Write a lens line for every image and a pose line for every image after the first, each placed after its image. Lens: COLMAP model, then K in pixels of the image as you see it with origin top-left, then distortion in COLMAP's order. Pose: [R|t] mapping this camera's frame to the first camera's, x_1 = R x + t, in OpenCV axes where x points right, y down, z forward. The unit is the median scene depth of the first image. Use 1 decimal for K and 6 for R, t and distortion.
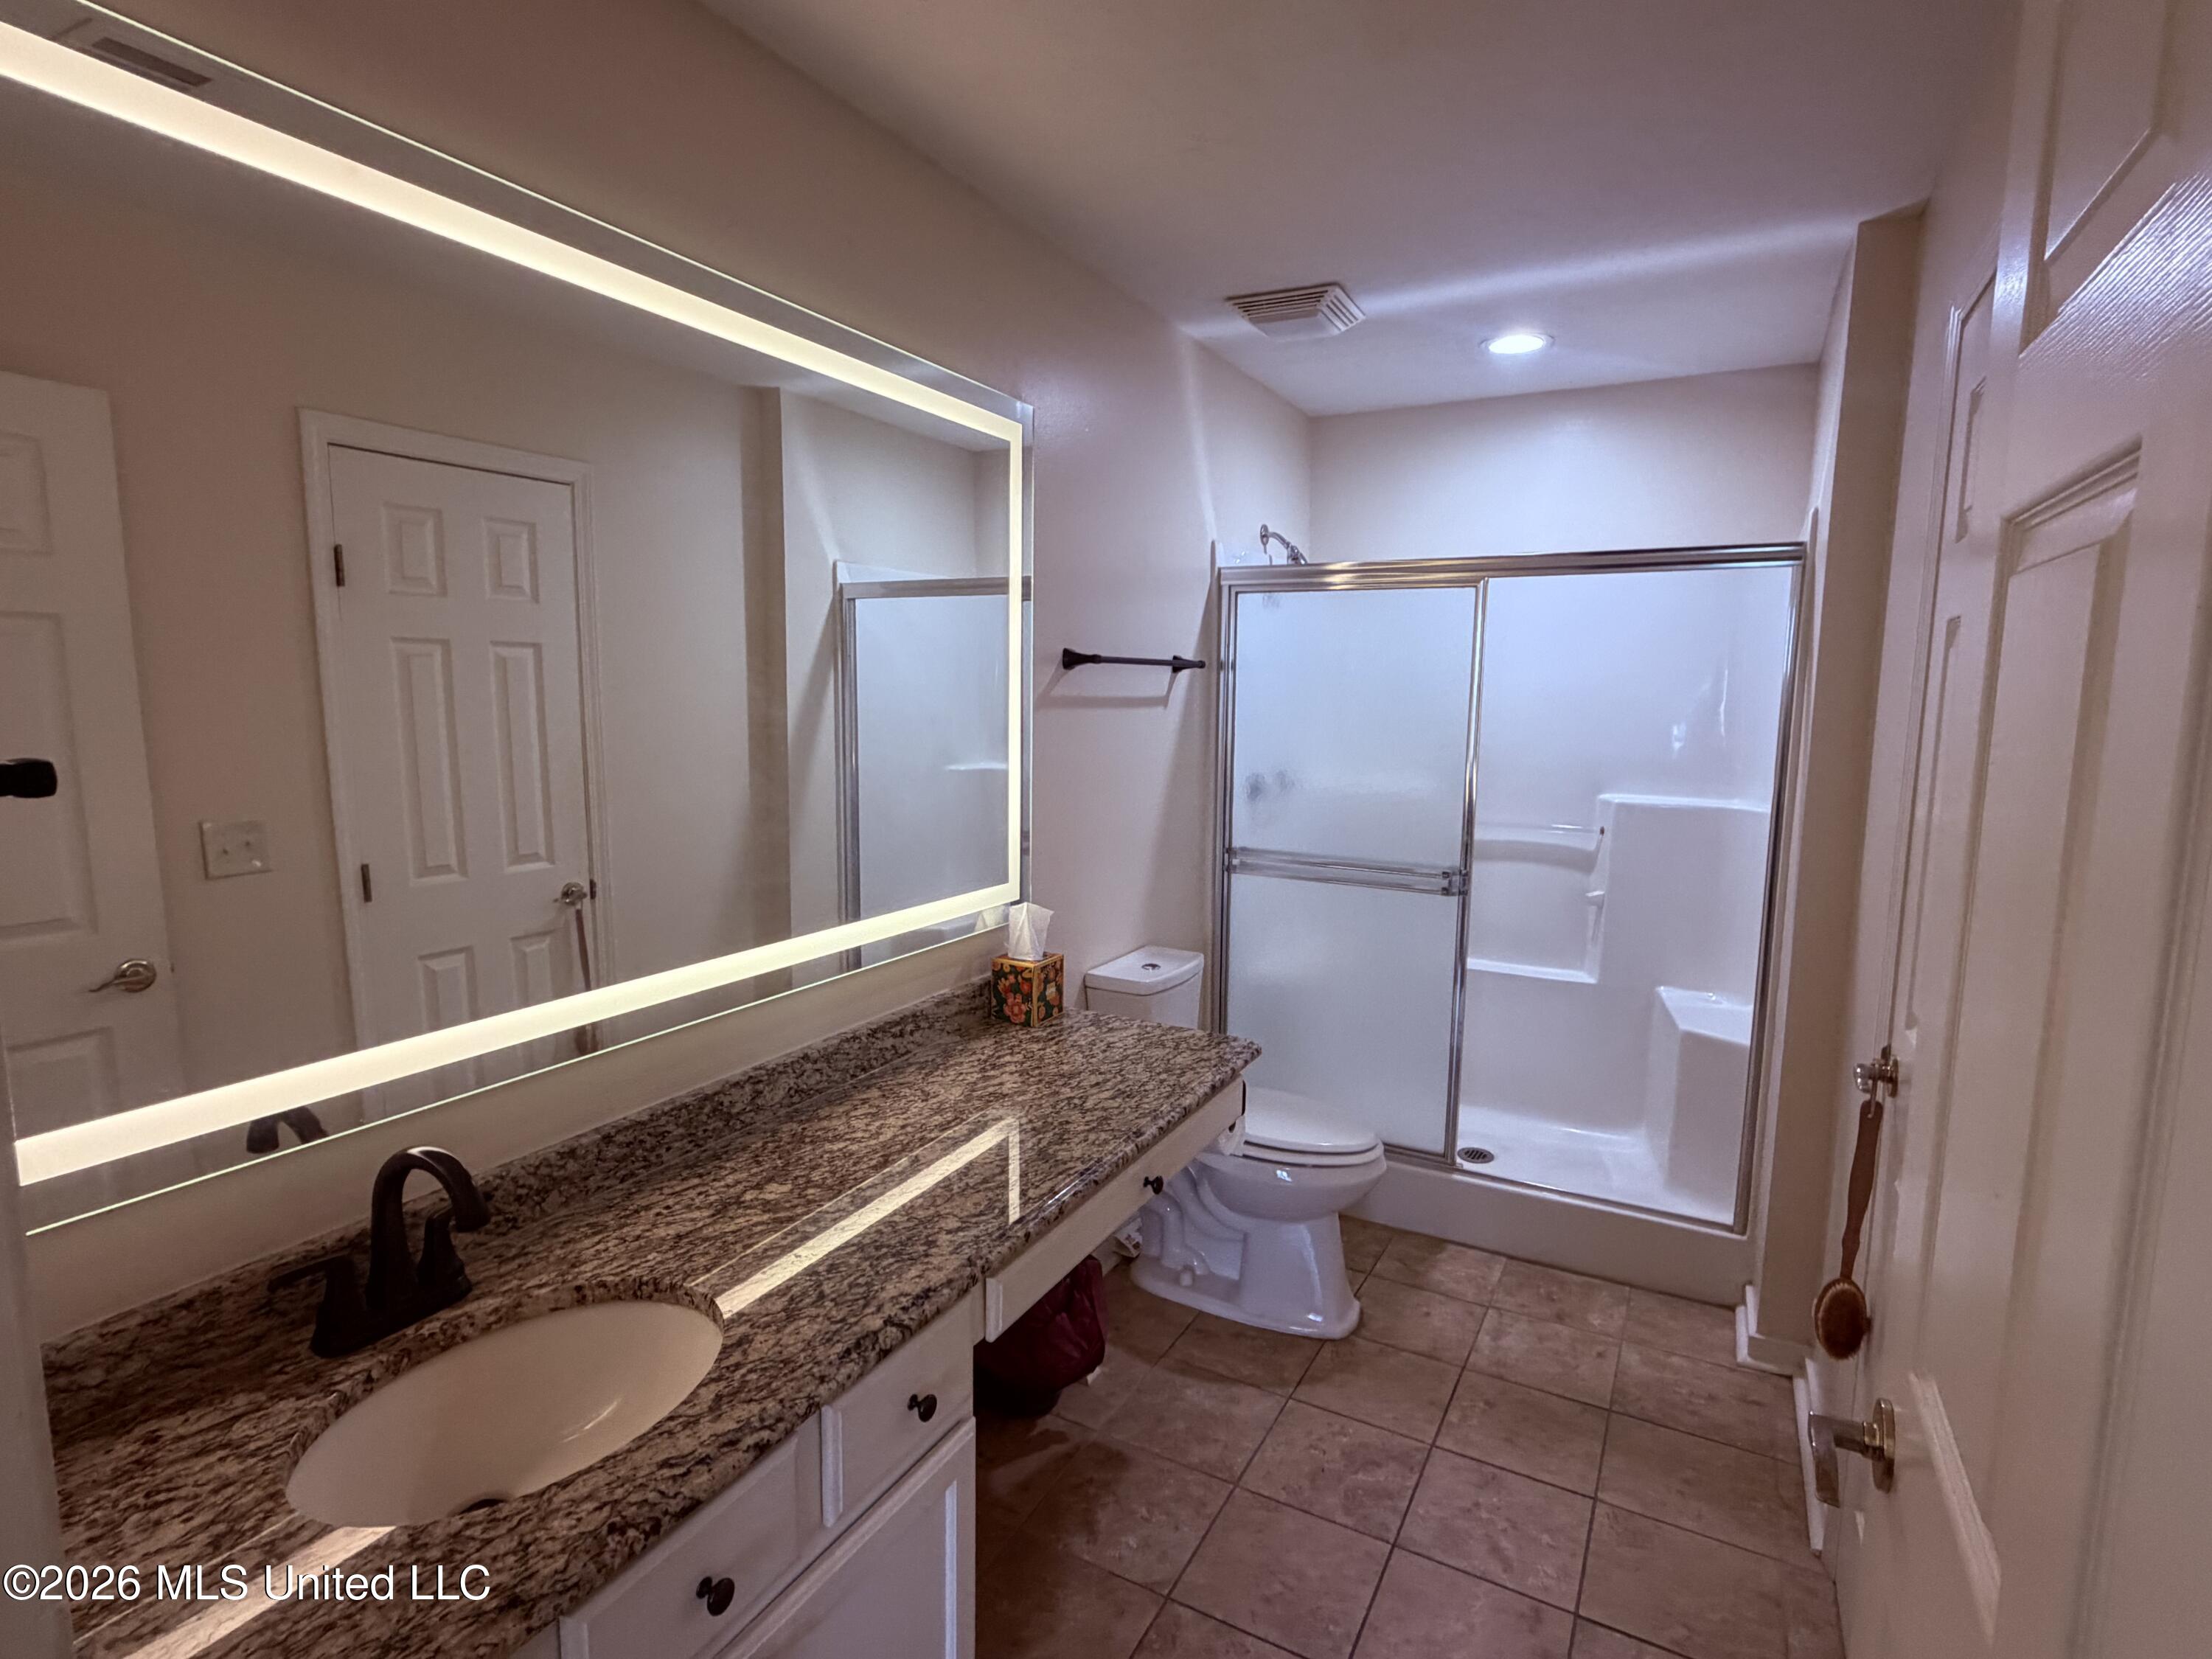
lens RADIAL K [[1120.9, 0, 1100.2], [0, 1120.9, 821.7], [0, 0, 1]] dist [-0.000293, 0.000232]
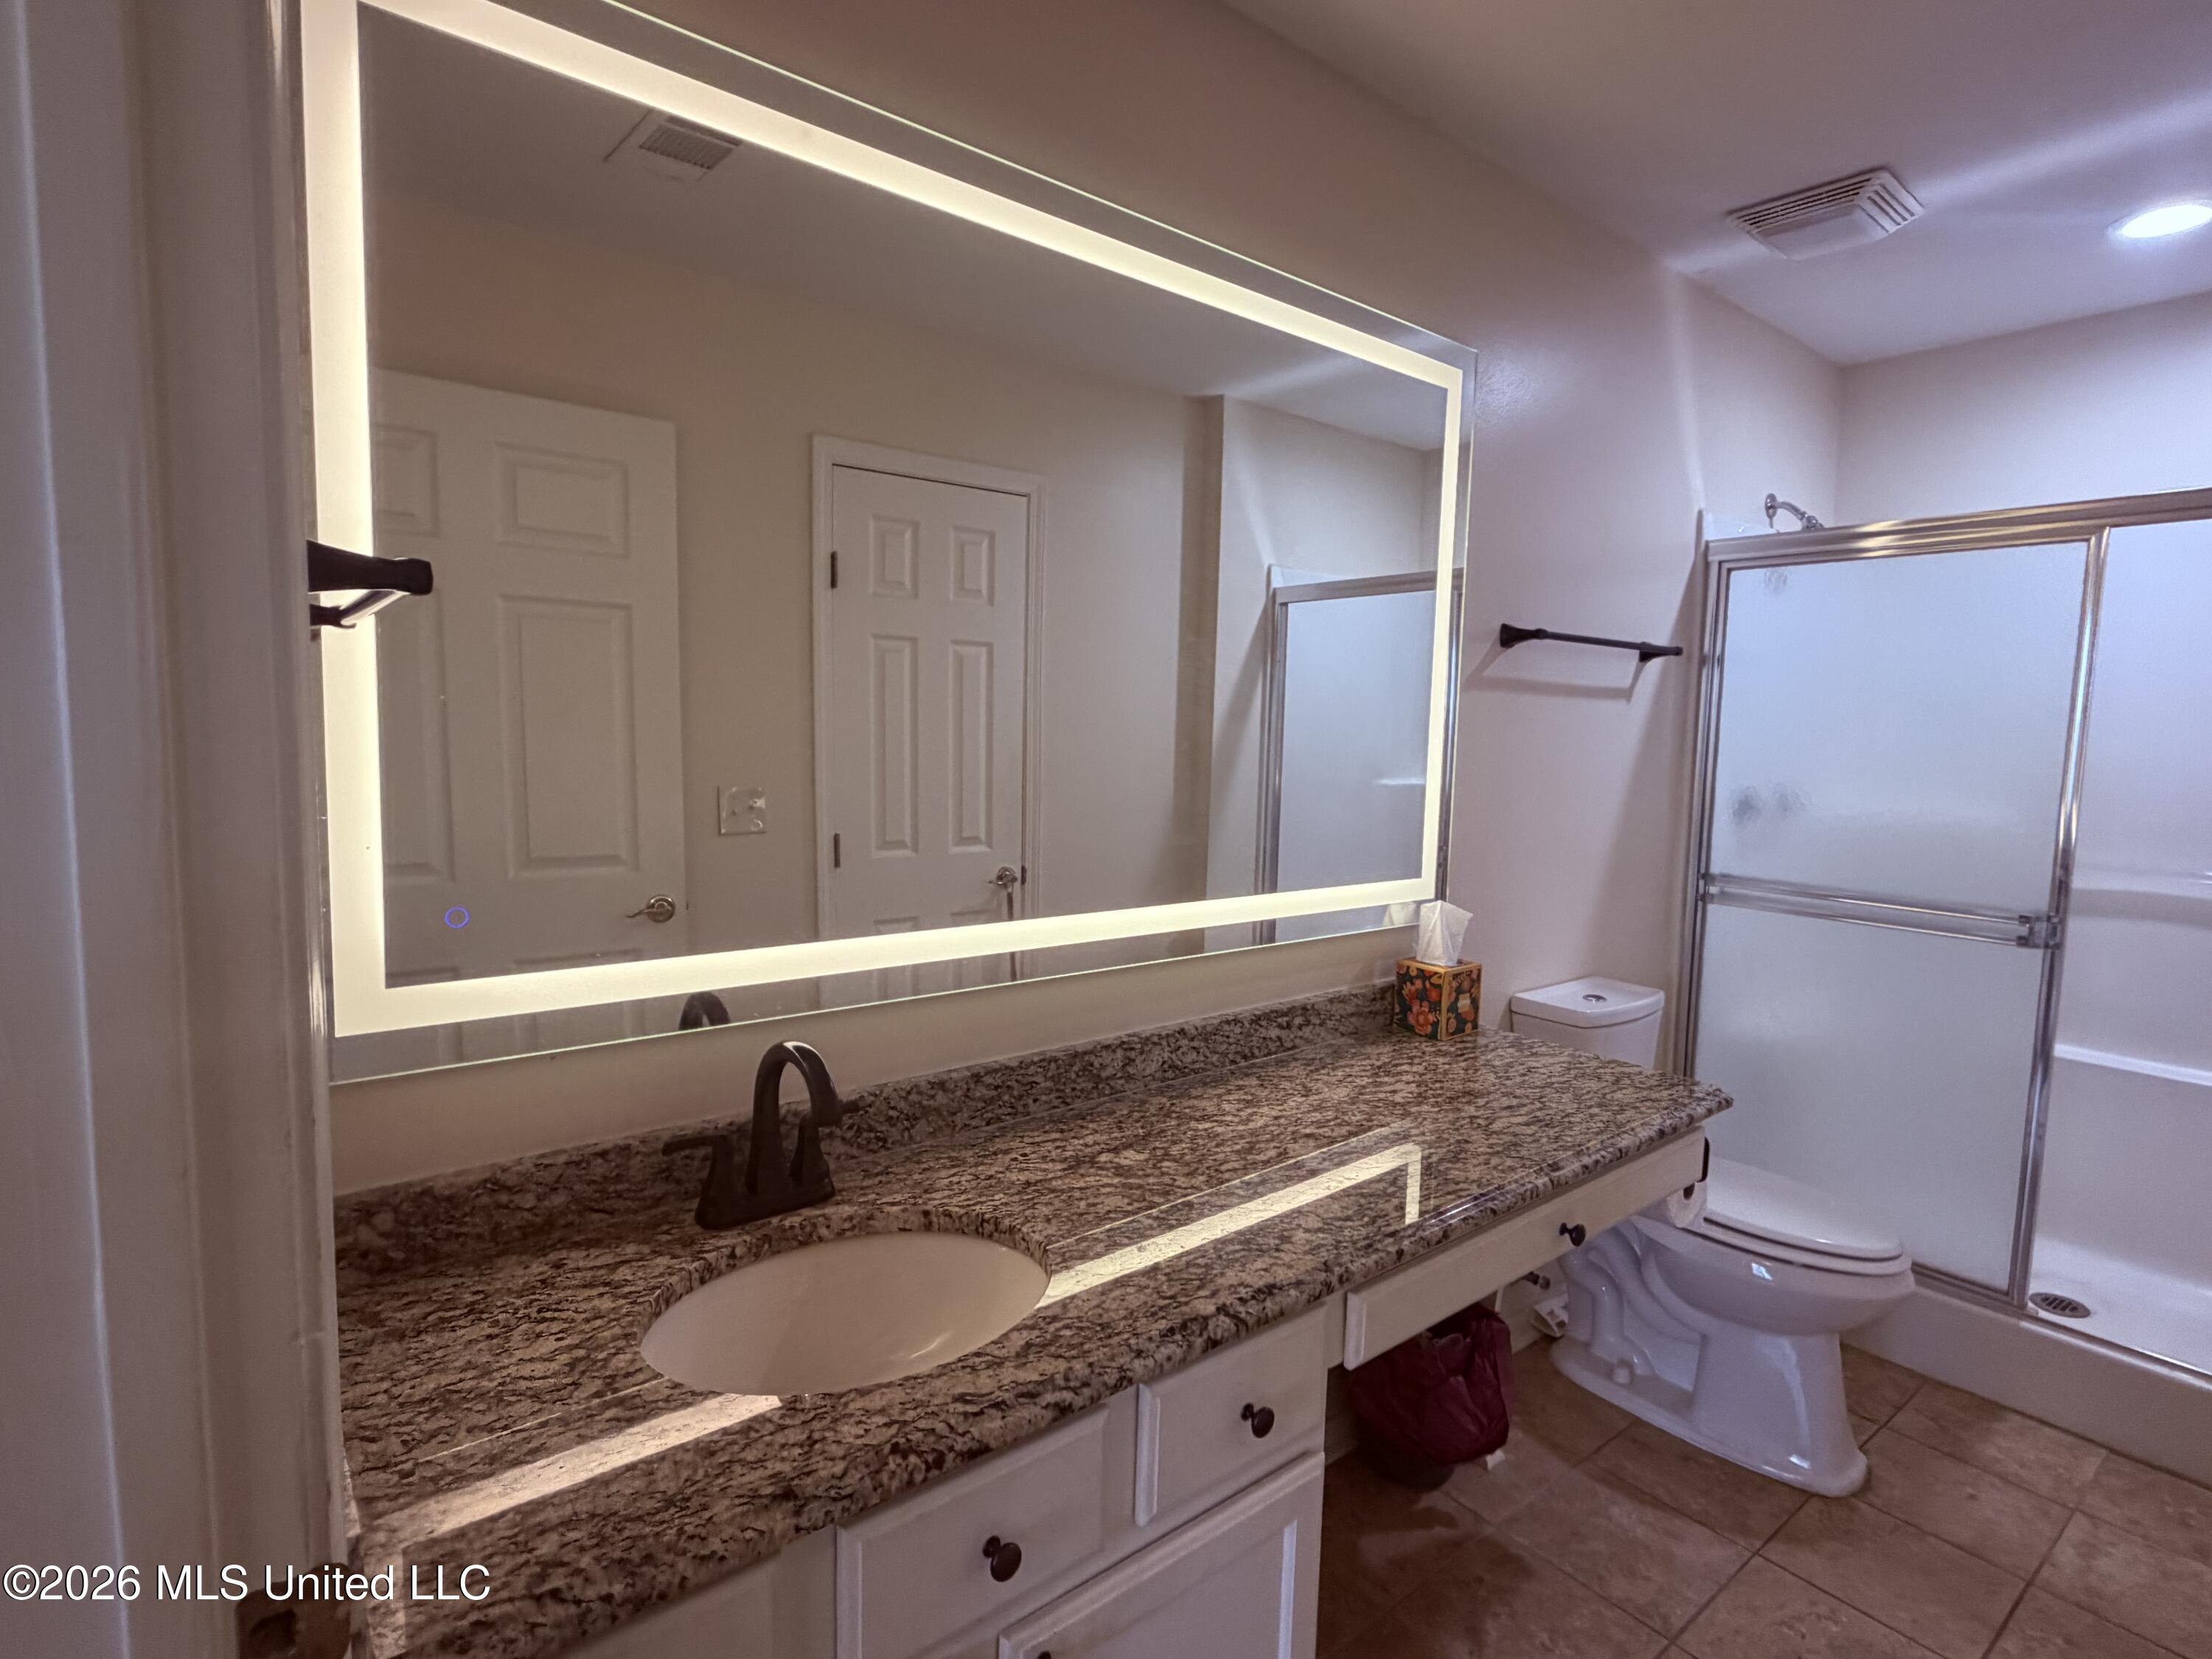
lens RADIAL K [[1120.9, 0, 1101.0], [0, 1120.9, 821.8], [0, 0, 1]] dist [-0.000293, 0.000232]
pose [[0.923179, 0.044760, -0.381754, 0.019373], [-0.060067, 0.997794, -0.028267, 0.044473], [0.379647, 0.049026, 0.923831, 0.062749]]
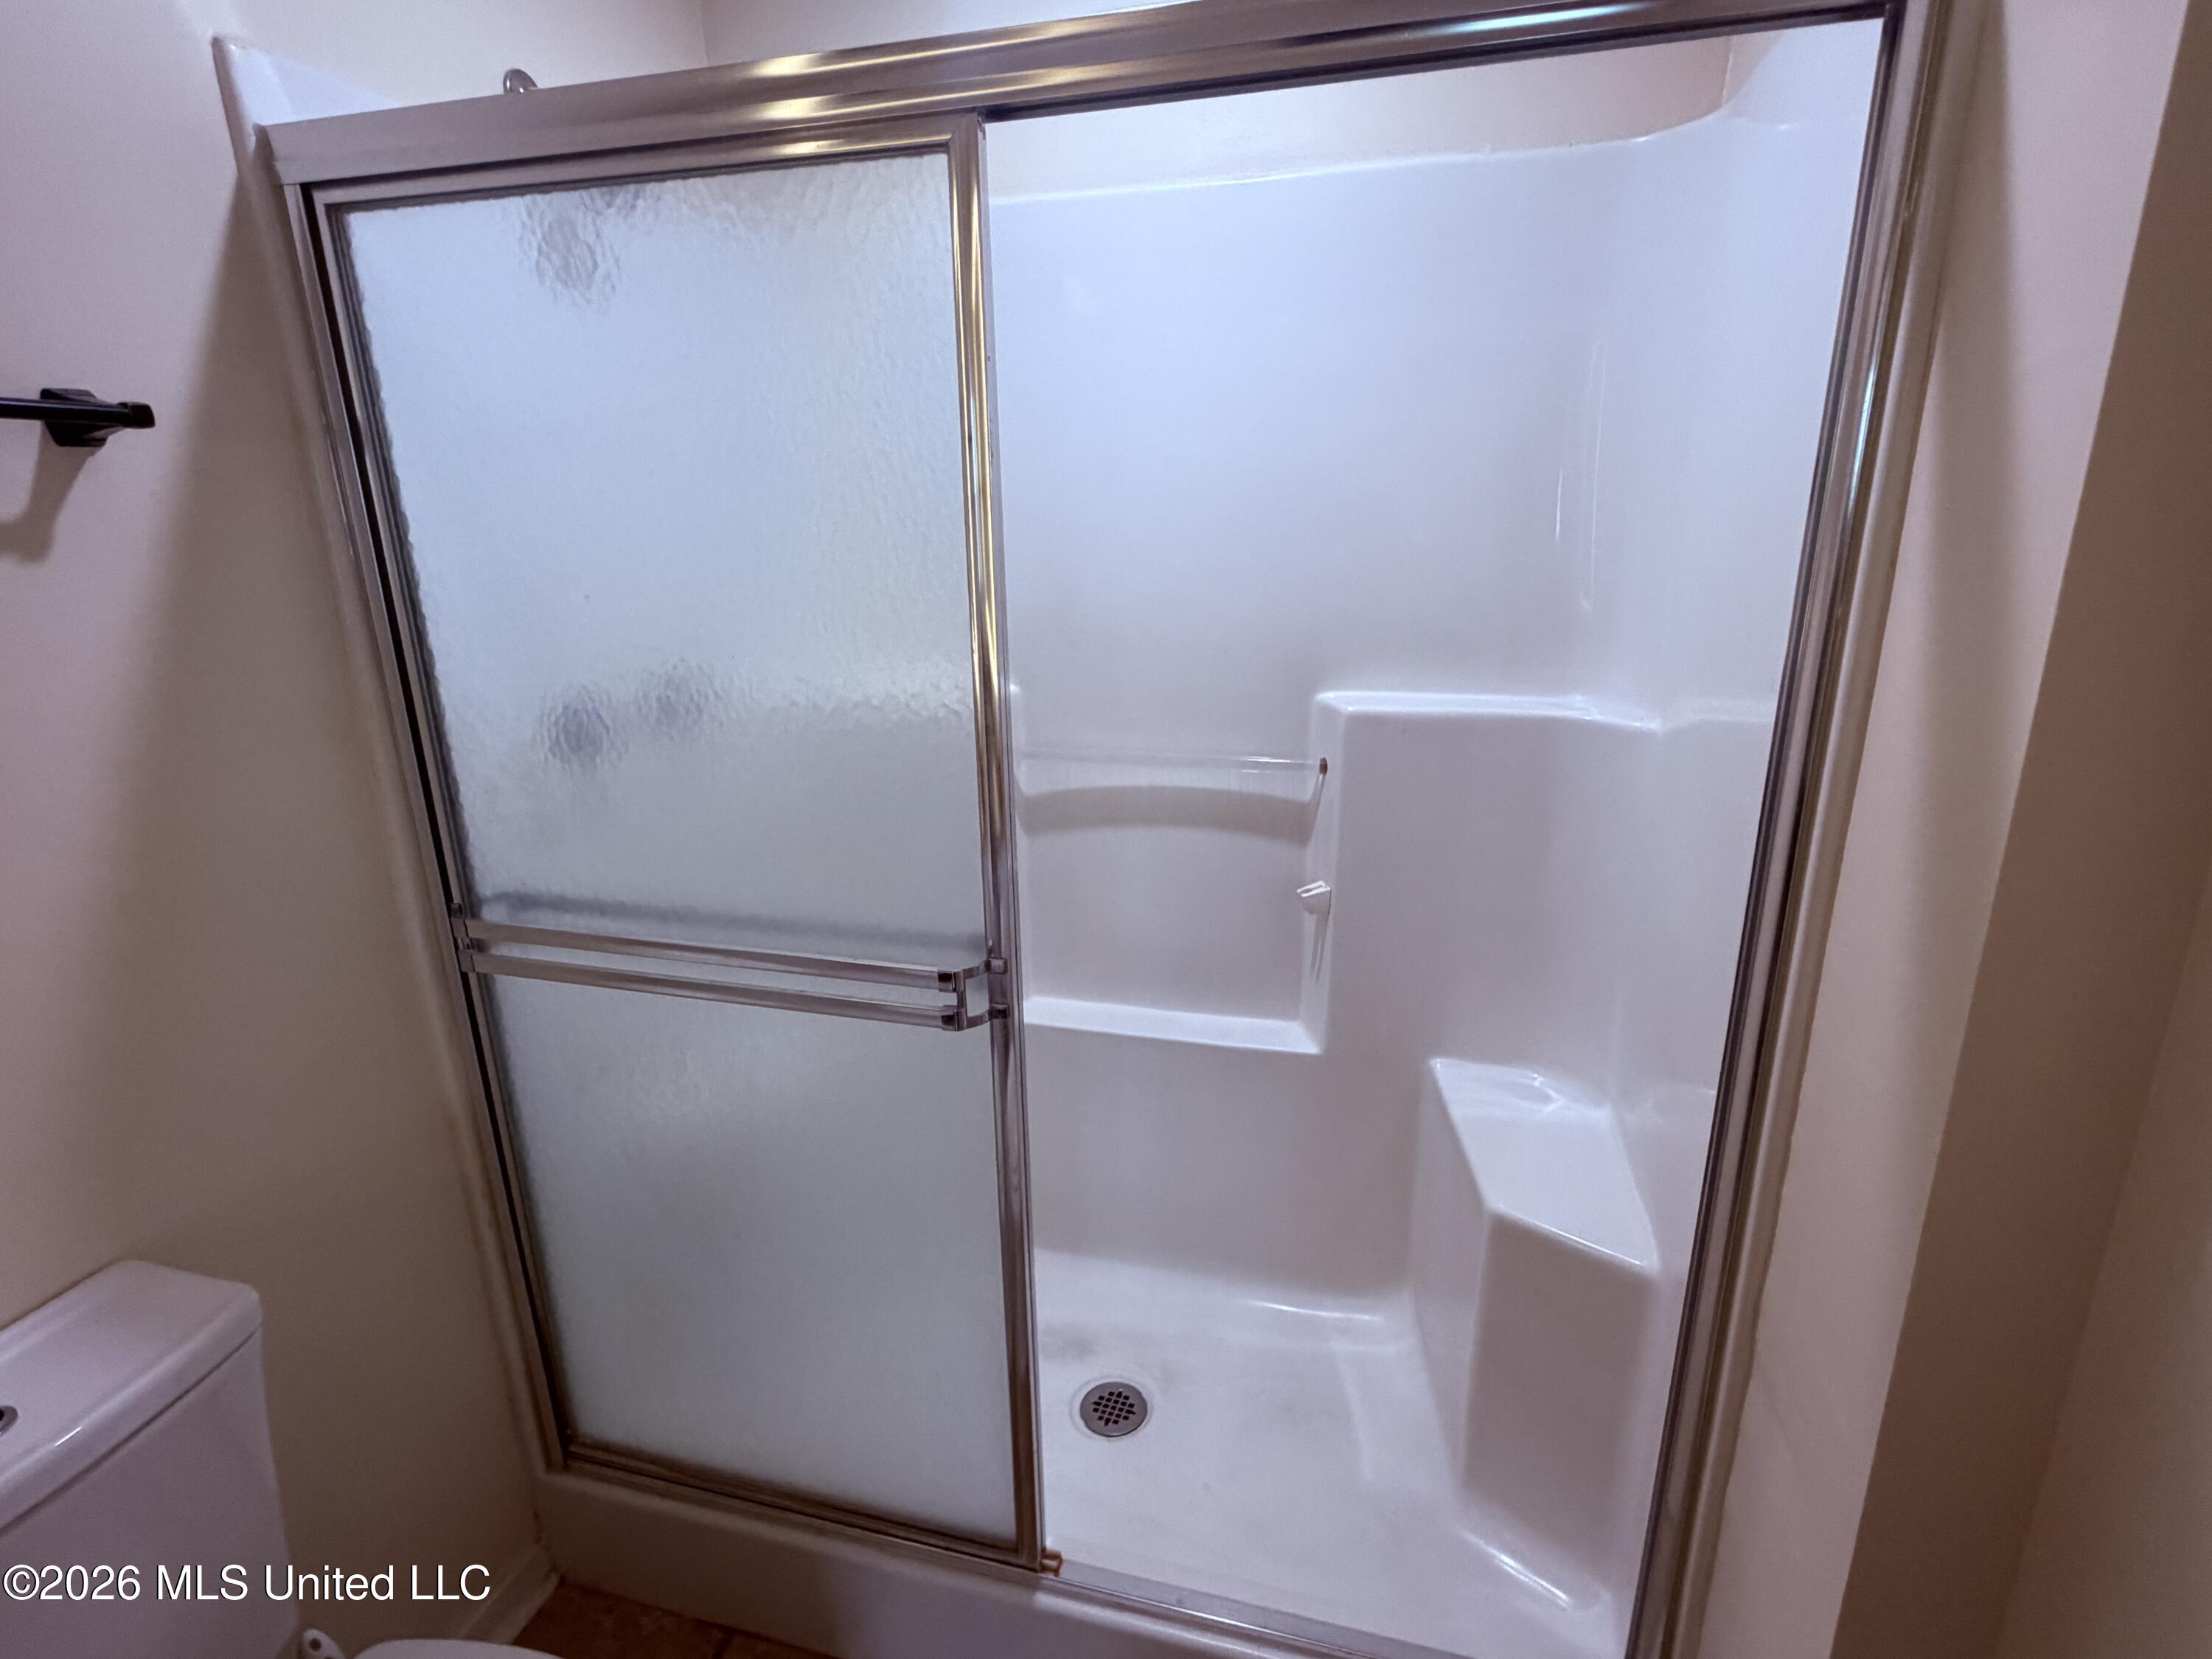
lens RADIAL K [[1120.9, 0, 1102.9], [0, 1120.9, 832.0], [0, 0, 1]] dist [-0.000293, 0.000232]
pose [[0.971697, -0.095505, 0.216064, 0.311950], [0.058303, 0.983294, 0.172432, -0.071467], [-0.228922, -0.154954, 0.961033, 0.695858]]
